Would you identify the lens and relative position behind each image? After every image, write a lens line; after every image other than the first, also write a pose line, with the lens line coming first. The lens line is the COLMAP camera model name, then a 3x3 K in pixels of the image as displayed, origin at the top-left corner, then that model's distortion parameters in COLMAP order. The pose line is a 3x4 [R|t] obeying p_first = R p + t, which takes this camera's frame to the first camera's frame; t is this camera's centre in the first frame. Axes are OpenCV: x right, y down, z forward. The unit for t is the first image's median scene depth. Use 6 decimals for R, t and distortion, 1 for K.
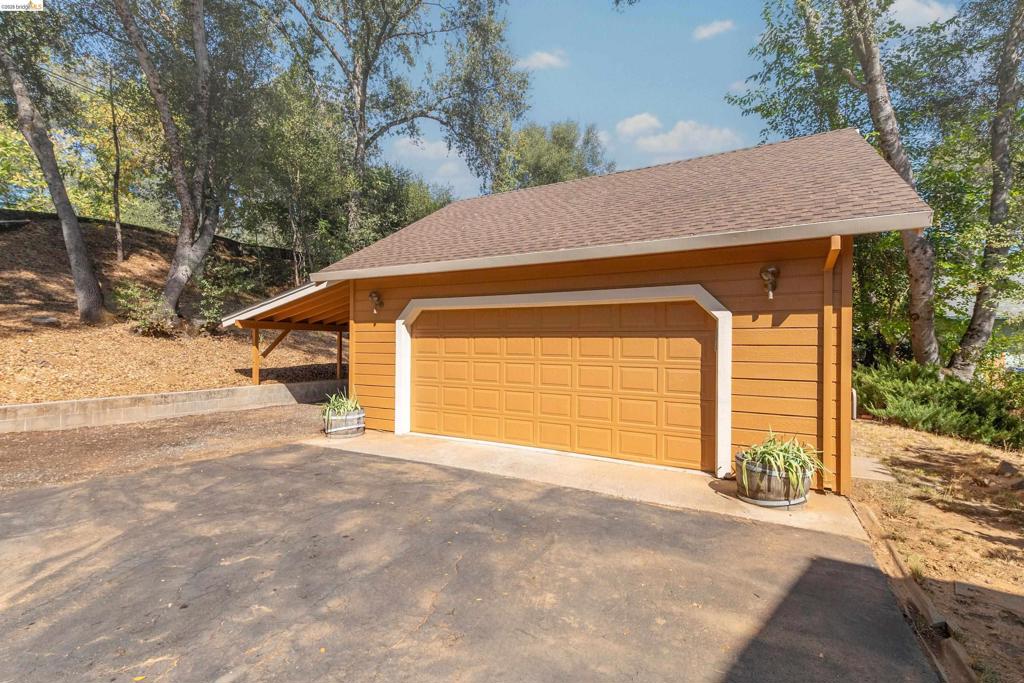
lens RADIAL K [[445.0, 0, 513.5], [0, 445.0, 338.4], [0, 0, 1]] dist [0.018028, -0.000174]
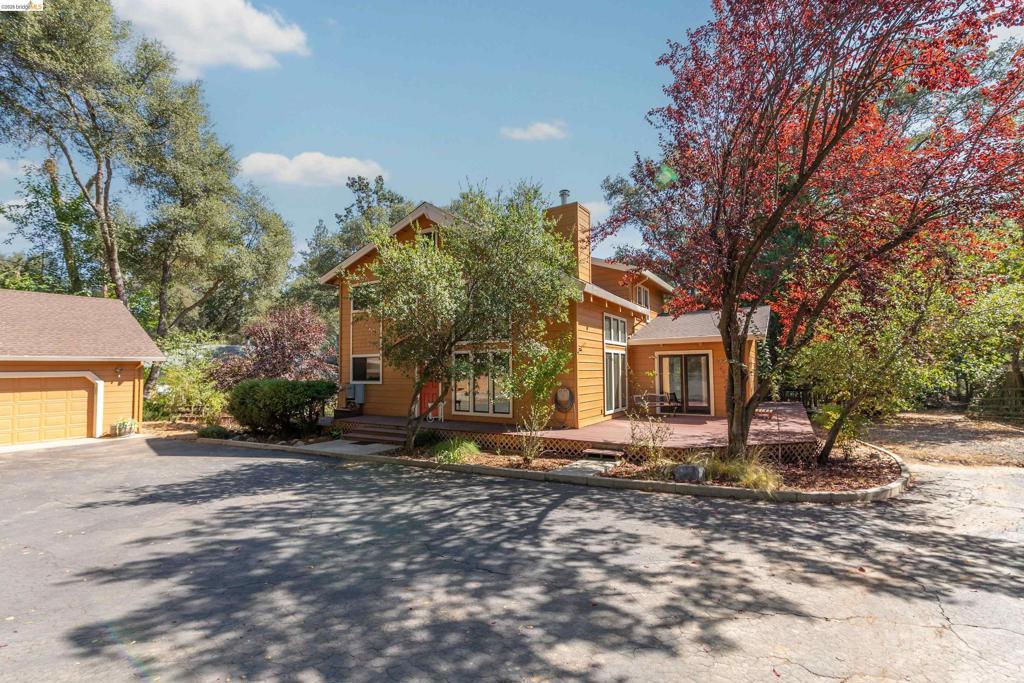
lens RADIAL K [[446.0, 0, 510.5], [0, 446.0, 349.6], [0, 0, 1]] dist [0.042620, -0.016137]
pose [[0.044880, 0.041570, 0.998127, -2.435141], [0.011205, 0.999050, -0.042113, -0.110044], [-0.998930, 0.013074, 0.044372, -1.842700]]
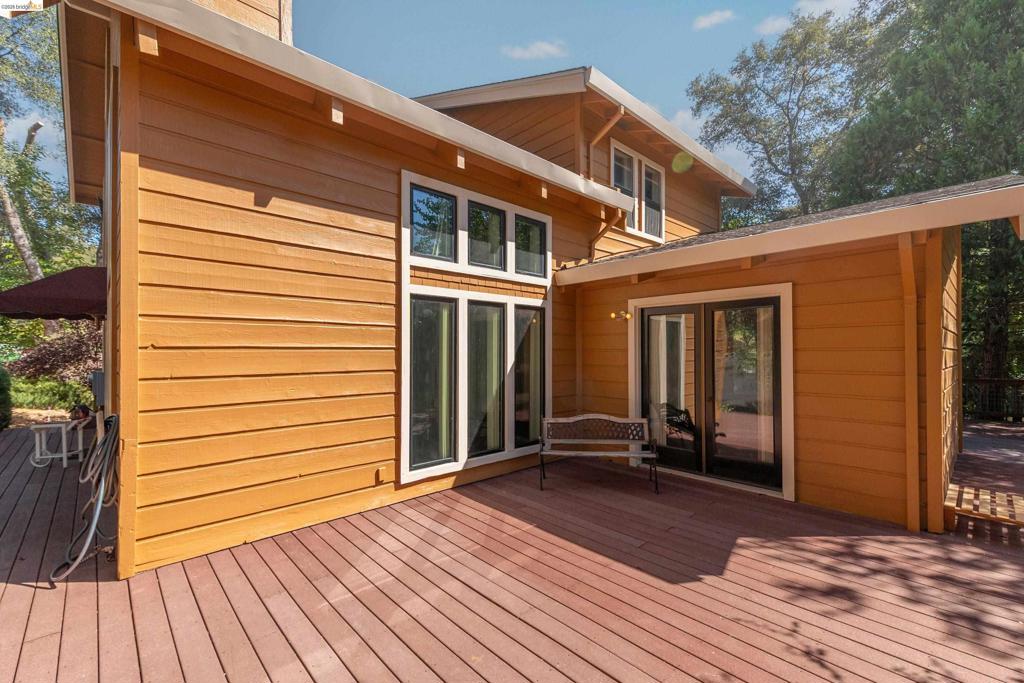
lens RADIAL K [[436.8, 0, 510.2], [0, 436.8, 348.8], [0, 0, 1]] dist [0.040924, -0.012813]
pose [[0.308805, 0.002423, 0.951122, -0.545926], [0.007800, 0.999957, -0.005080, -0.085867], [-0.951093, 0.008988, 0.308773, -2.728117]]
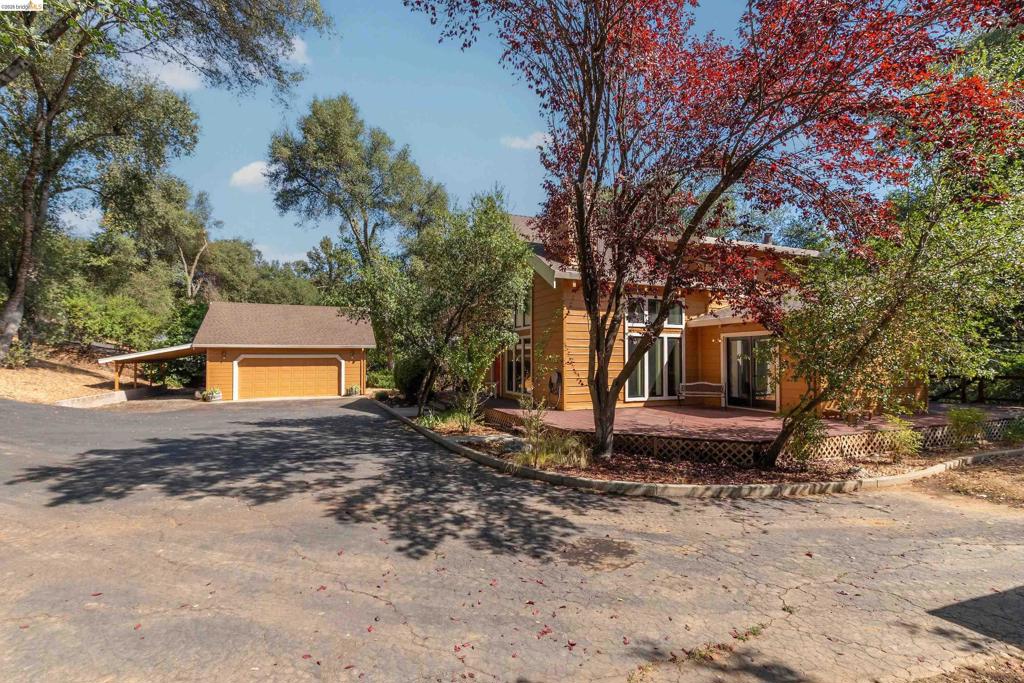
lens RADIAL K [[454.2, 0, 505.1], [0, 454.2, 349.6], [0, 0, 1]] dist [0.022374, 0.000081]
pose [[0.624046, 0.010755, 0.781313, -2.217022], [0.004410, 0.999841, -0.017285, -0.082898], [-0.781375, 0.014232, 0.623900, -3.332876]]
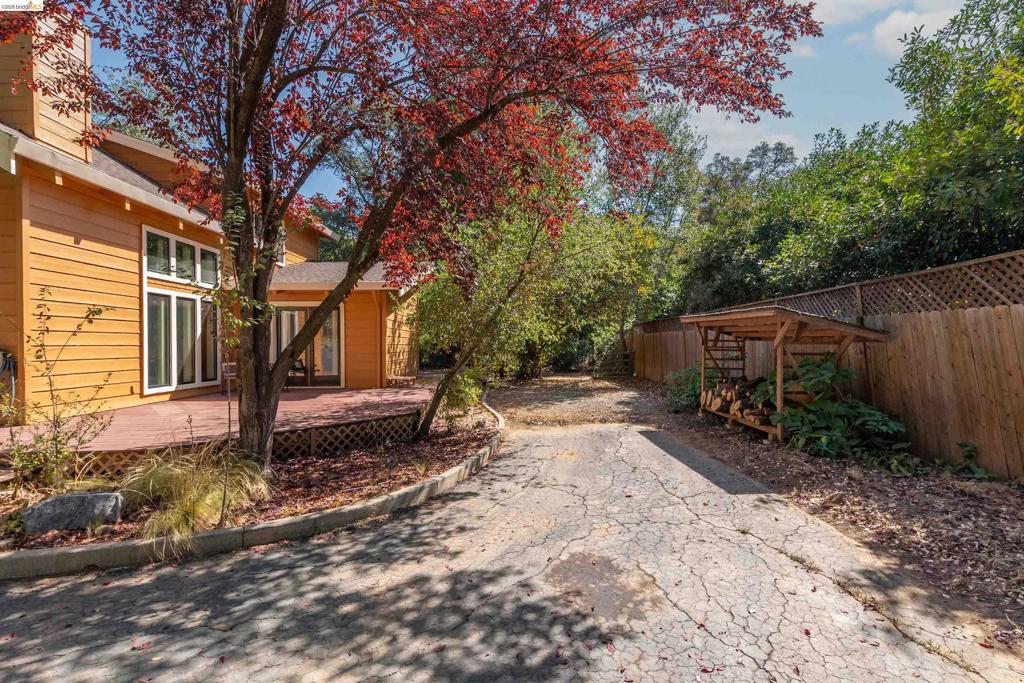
lens RADIAL K [[448.8, 0, 528.2], [0, 448.8, 350.7], [0, 0, 1]] dist [-0.001883, 0.000018]
pose [[-0.530483, -0.014030, 0.847579, -1.868931], [0.002323, 0.999835, 0.018004, -0.015704], [-0.847692, 0.011519, -0.530363, -2.582120]]
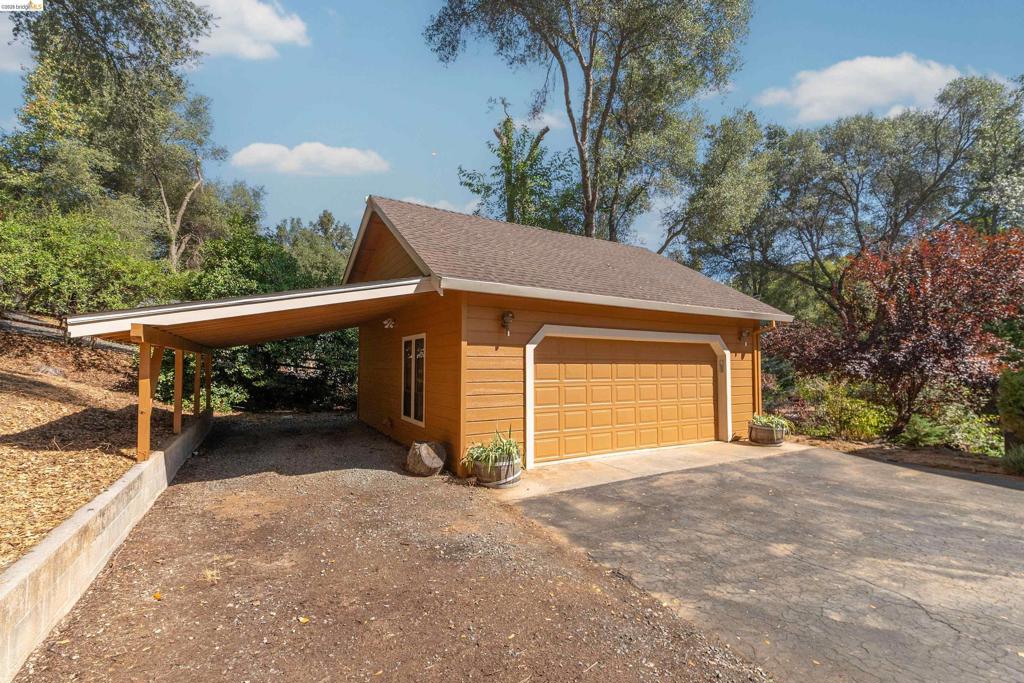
lens RADIAL K [[436.8, 0, 510.2], [0, 436.8, 348.8], [0, 0, 1]] dist [0.040924, -0.012813]
pose [[0.522279, 0.028949, 0.852283, -1.557237], [-0.006468, 0.999529, -0.029987, -0.007697], [-0.852750, 0.010149, 0.522220, 0.830434]]
